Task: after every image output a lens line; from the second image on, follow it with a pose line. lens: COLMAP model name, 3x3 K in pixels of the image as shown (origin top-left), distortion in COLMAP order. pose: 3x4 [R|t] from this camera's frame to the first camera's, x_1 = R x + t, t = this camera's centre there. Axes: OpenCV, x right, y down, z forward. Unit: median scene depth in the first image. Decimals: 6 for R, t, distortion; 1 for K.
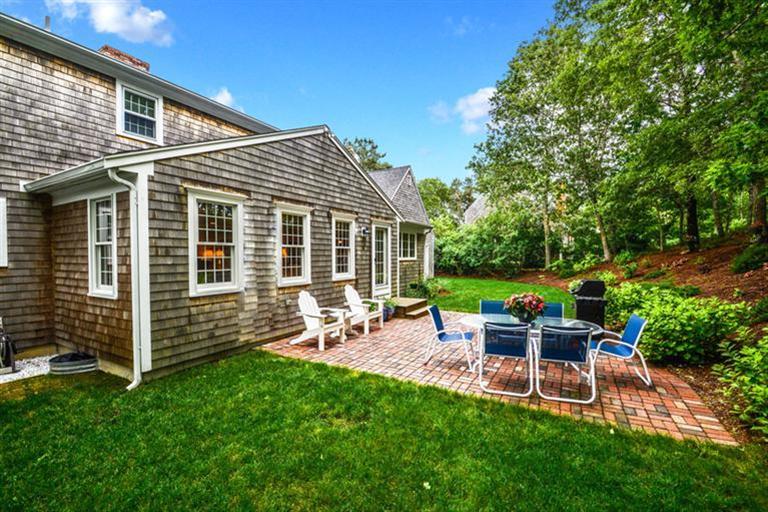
lens RADIAL K [[337.1, 0, 378.5], [0, 337.1, 263.5], [0, 0, 1]] dist [0.003706, -0.008727]
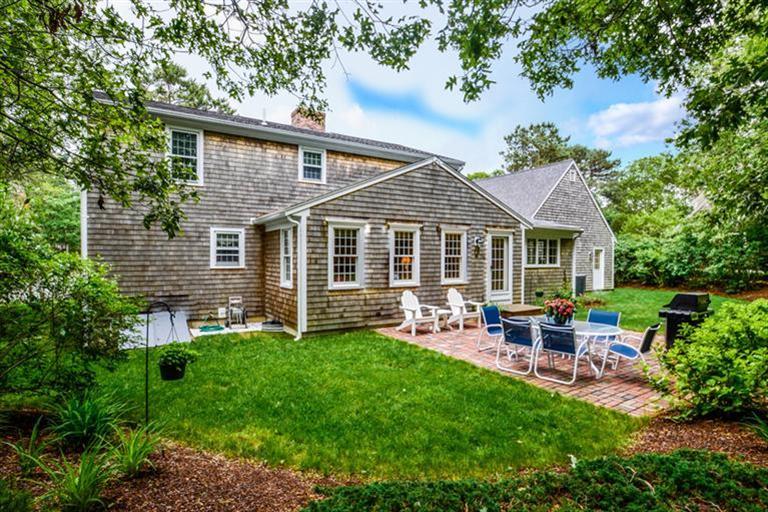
lens RADIAL K [[394.2, 0, 379.5], [0, 394.2, 263.6], [0, 0, 1]] dist [-0.007537, -0.001086]
pose [[0.877644, 0.013319, -0.479127, 0.455340], [-0.017018, 0.999849, -0.003379, -0.018060], [0.479010, 0.011119, 0.877739, -0.433458]]
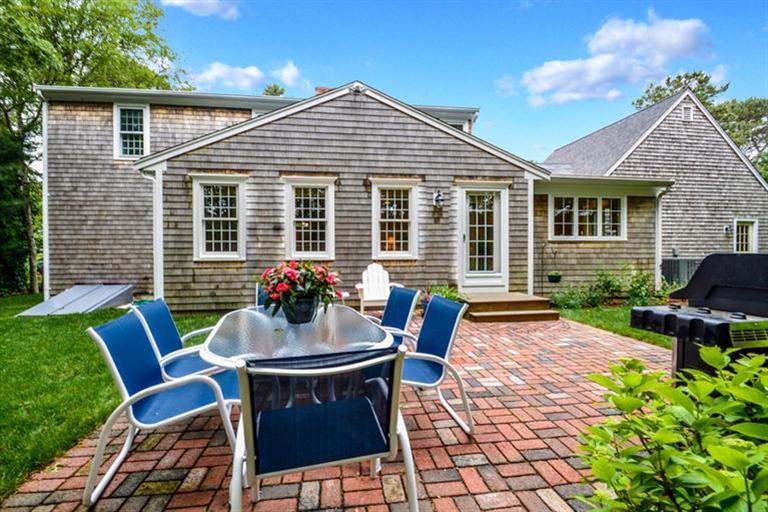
lens RADIAL K [[337.1, 0, 385.1], [0, 337.1, 260.5], [0, 0, 1]] dist [0.003706, -0.008727]
pose [[0.606500, 0.014464, -0.794952, 0.766889], [-0.017698, 0.999832, 0.004690, 0.067812], [0.794886, 0.011225, 0.606654, 0.684783]]
